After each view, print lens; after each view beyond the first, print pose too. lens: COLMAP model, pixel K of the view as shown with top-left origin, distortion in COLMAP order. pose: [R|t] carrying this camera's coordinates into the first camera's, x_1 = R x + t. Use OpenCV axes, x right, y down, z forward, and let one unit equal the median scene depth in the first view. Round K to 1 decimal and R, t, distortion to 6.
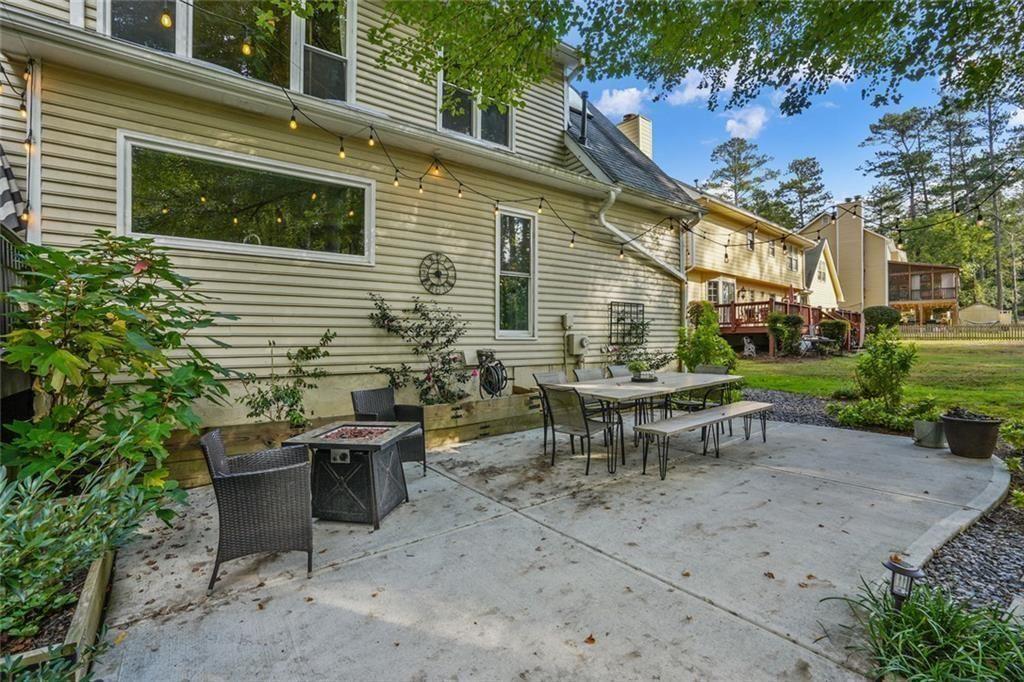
lens RADIAL K [[466.6, 0, 506.7], [0, 466.6, 336.4], [0, 0, 1]] dist [-0.032007, 0.000537]
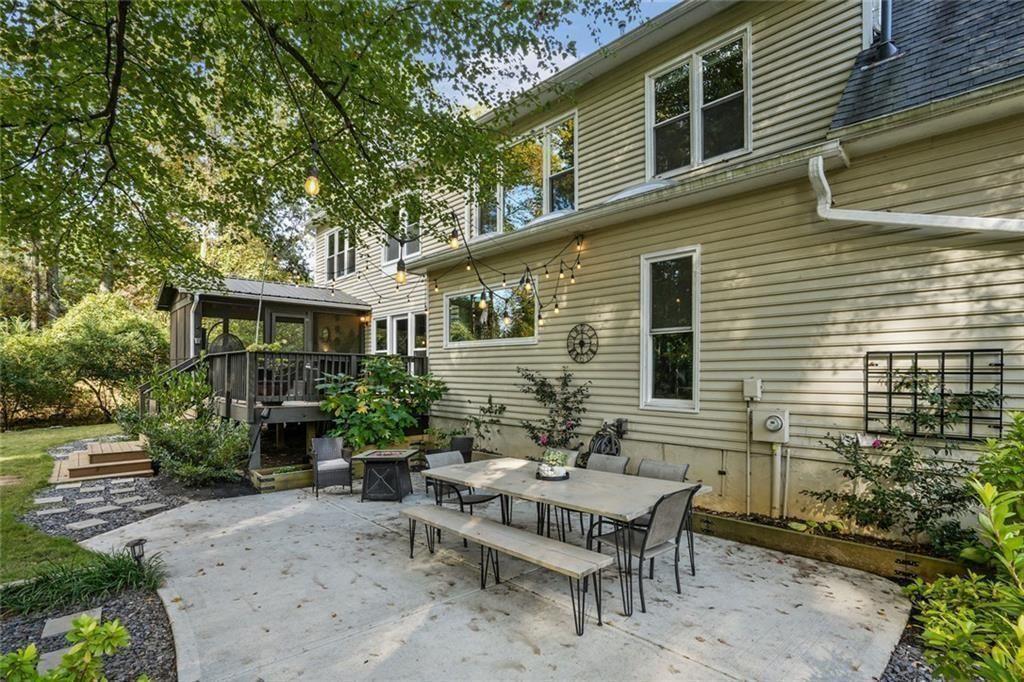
lens RADIAL K [[466.6, 0, 498.4], [0, 466.6, 378.9], [0, 0, 1]] dist [-0.032007, 0.000537]
pose [[0.119932, 0.009347, -0.992738, 0.879553], [-0.001468, 0.999956, 0.009238, -0.062415], [0.992781, 0.000349, 0.119941, 0.678417]]
